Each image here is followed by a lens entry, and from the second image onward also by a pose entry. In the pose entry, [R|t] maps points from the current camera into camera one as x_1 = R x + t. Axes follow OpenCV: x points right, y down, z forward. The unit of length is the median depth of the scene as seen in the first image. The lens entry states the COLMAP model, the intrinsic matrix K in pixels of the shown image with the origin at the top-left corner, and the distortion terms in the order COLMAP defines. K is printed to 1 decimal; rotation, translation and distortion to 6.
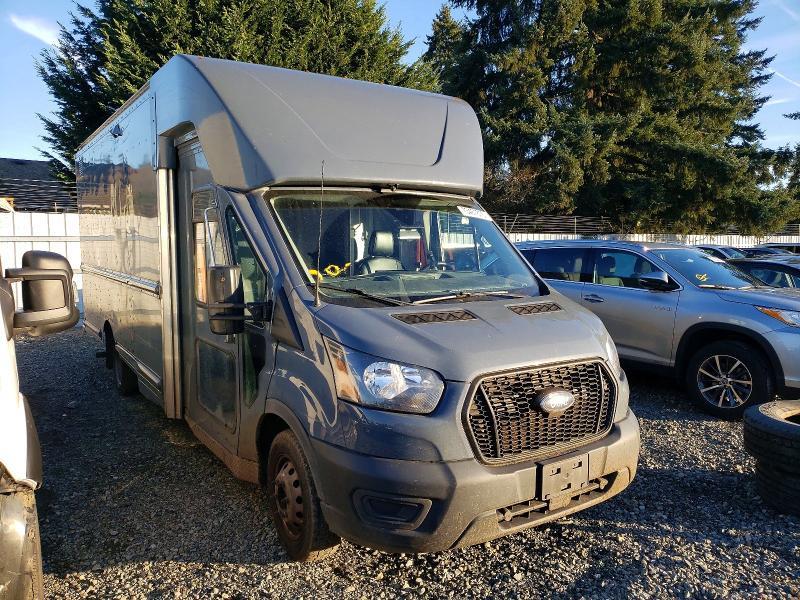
lens RADIAL K [[603.0, 0, 396.5], [0, 603.0, 300.3], [0, 0, 1]] dist [0.034991, -0.015275]
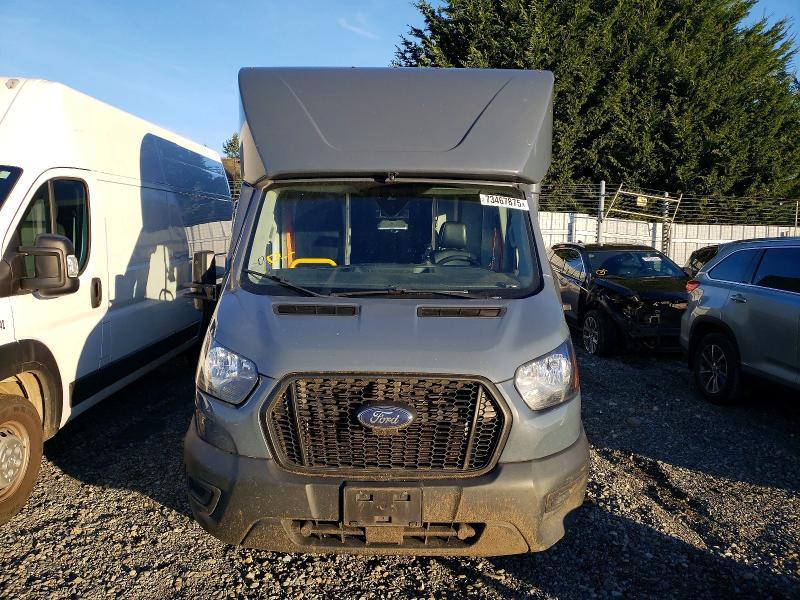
lens RADIAL K [[603.0, 0, 394.6], [0, 603.0, 280.9], [0, 0, 1]] dist [0.034991, -0.015275]
pose [[0.837880, 0.058559, -0.542704, 0.659902], [-0.069506, 0.997581, 0.000331, -0.026114], [0.541411, 0.037444, 0.839924, 0.247846]]
